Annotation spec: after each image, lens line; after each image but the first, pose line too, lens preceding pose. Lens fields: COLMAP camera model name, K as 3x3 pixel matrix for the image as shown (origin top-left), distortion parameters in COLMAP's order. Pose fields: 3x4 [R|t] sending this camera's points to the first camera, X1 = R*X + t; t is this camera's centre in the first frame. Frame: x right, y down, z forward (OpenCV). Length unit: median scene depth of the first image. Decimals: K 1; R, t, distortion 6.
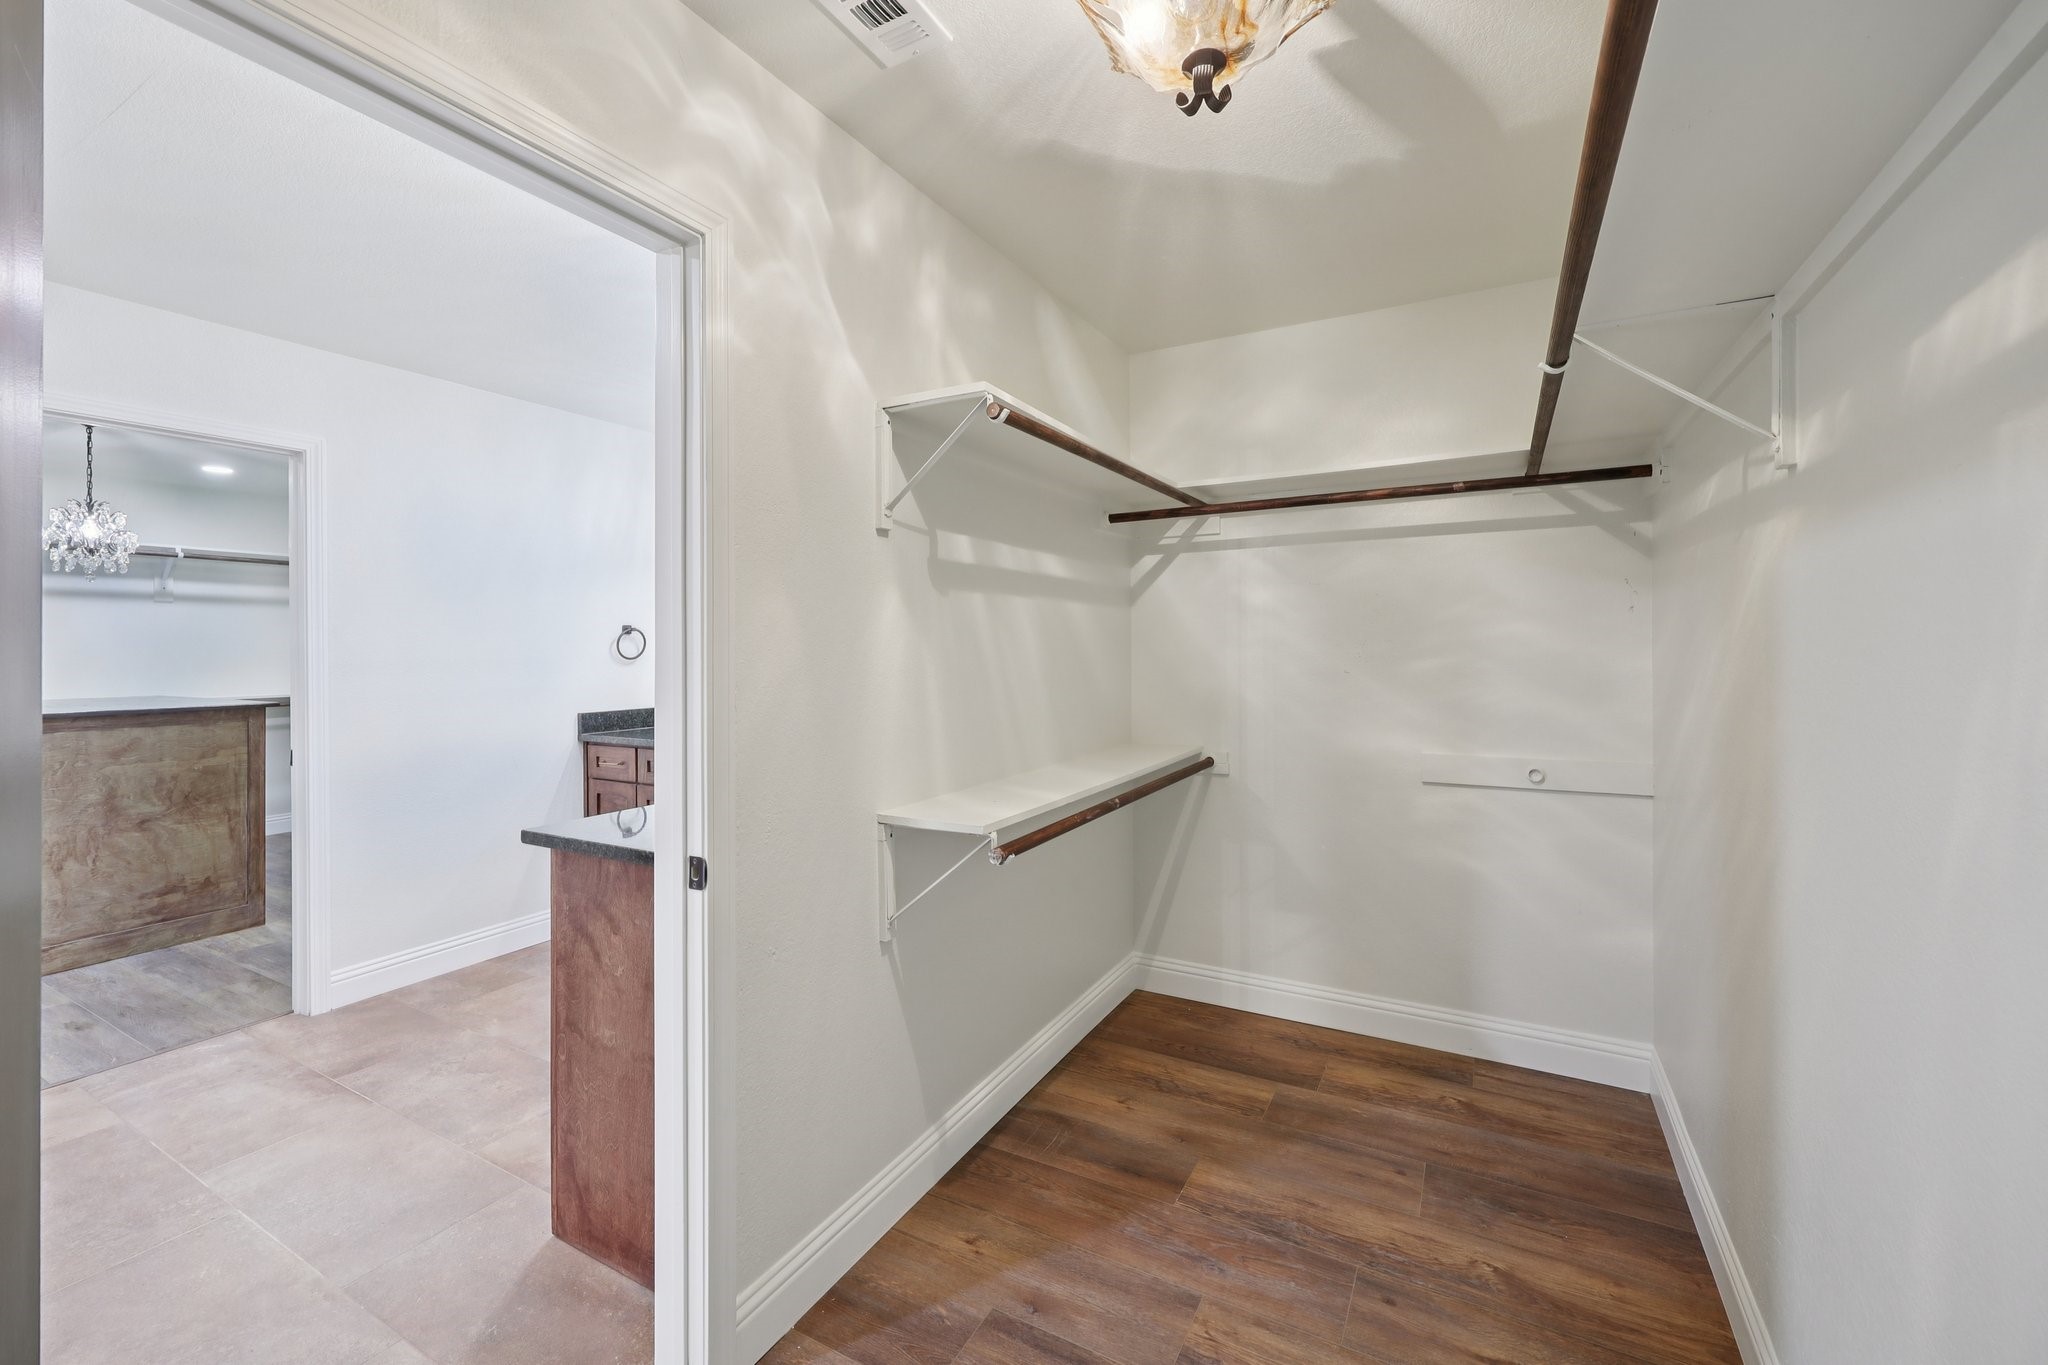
lens RADIAL K [[838.9, 0, 1016.2], [0, 838.9, 644.7], [0, 0, 1]] dist [0.002084, -0.000156]
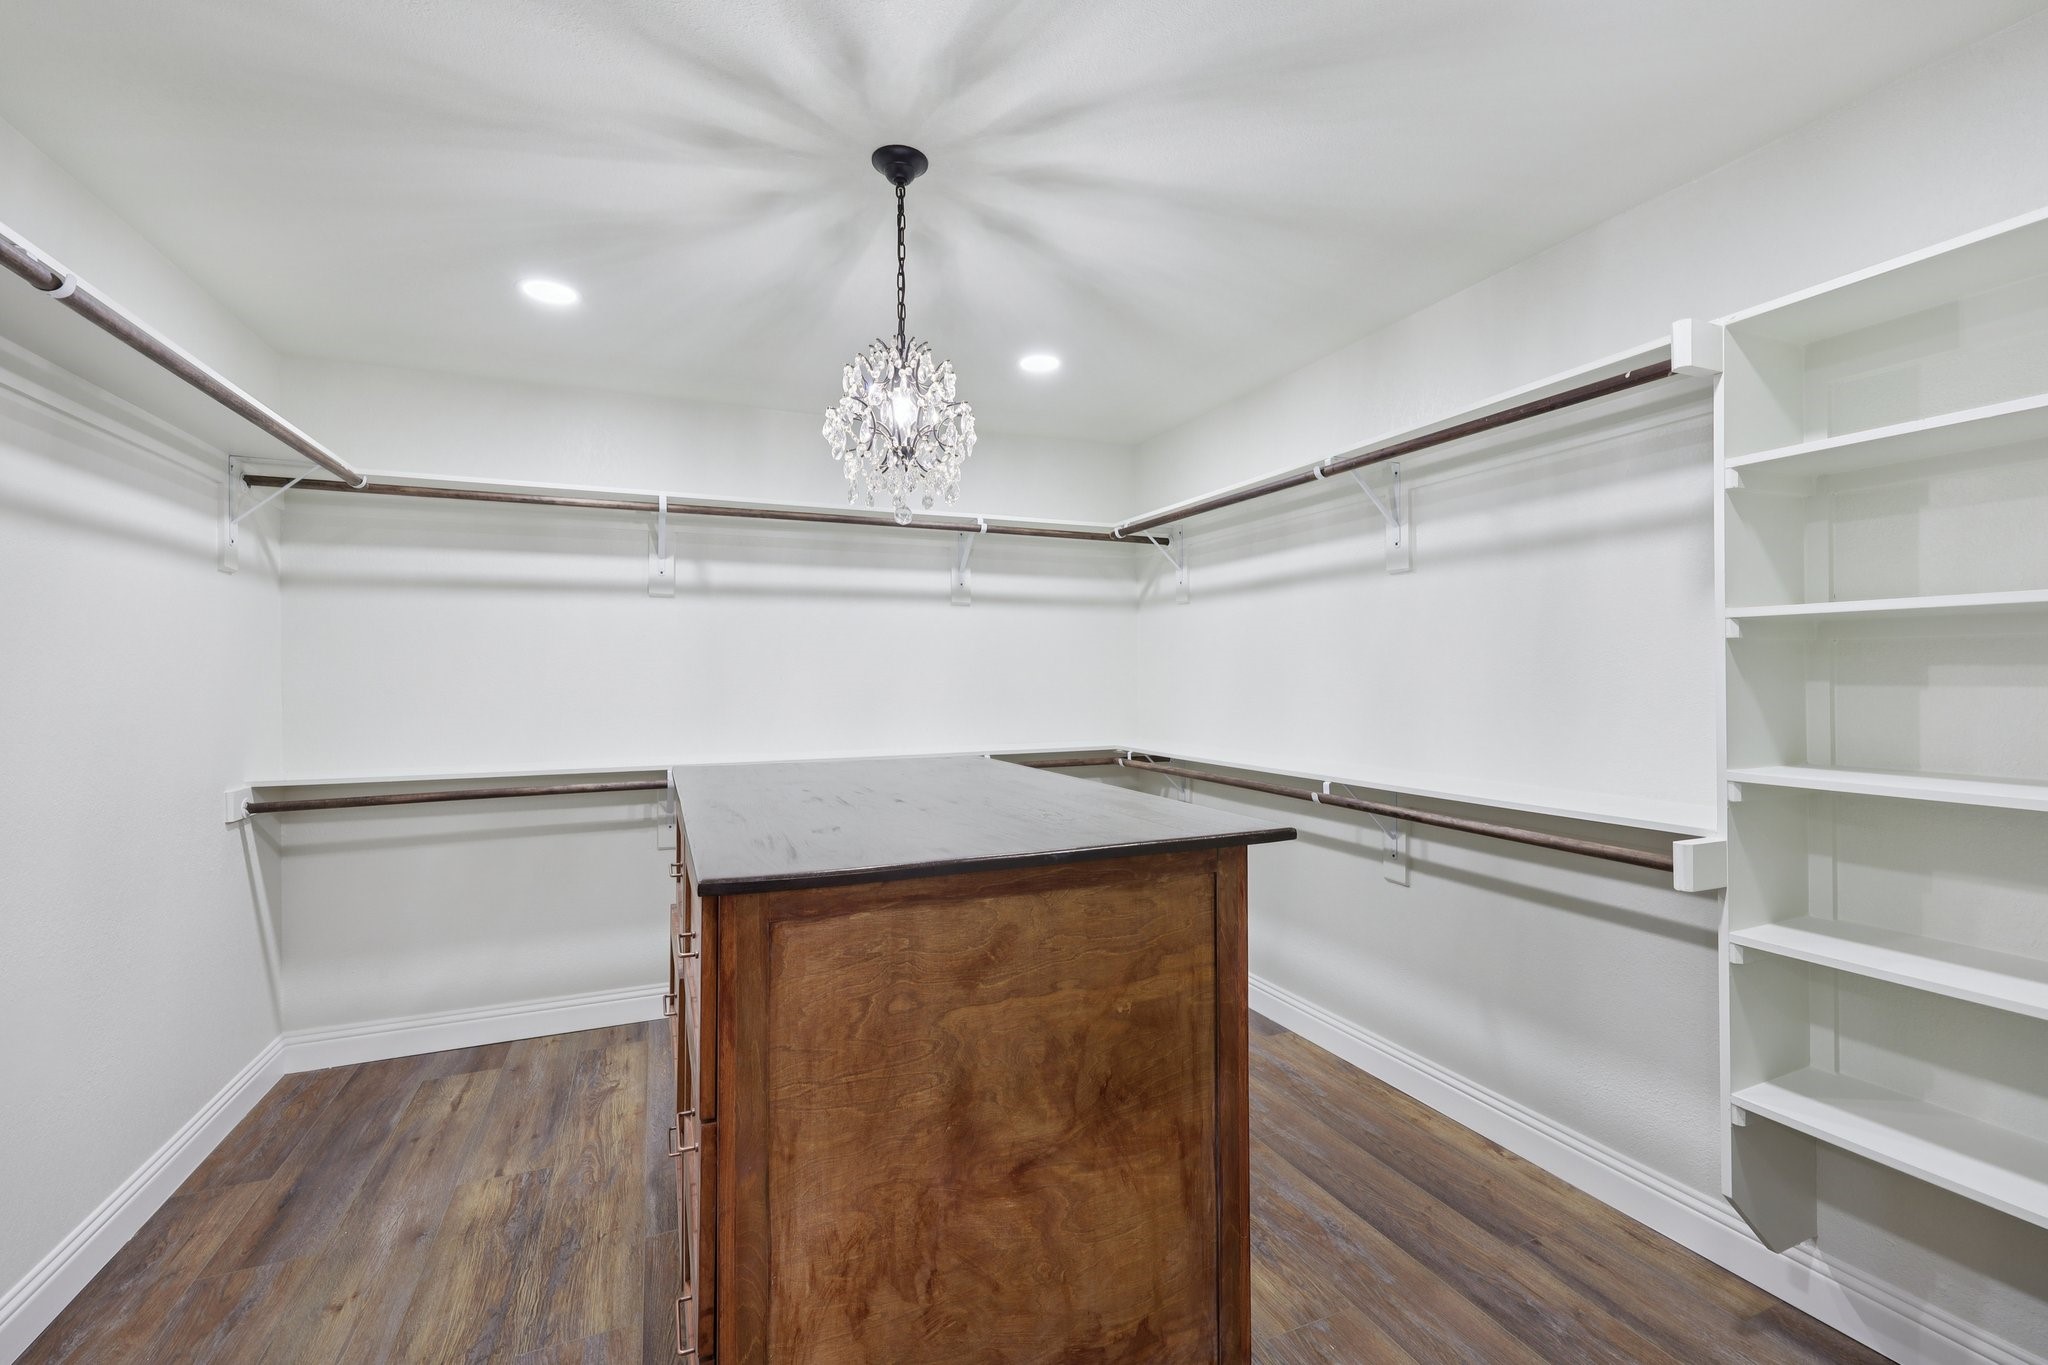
lens RADIAL K [[864.2, 0, 1027.8], [0, 864.2, 667.8], [0, 0, 1]] dist [-0.000947, -0.000285]
pose [[0.793268, -0.007239, -0.608830, -0.790656], [0.004814, 0.999973, -0.005618, 0.005588], [0.608854, 0.001526, 0.793281, 0.693891]]
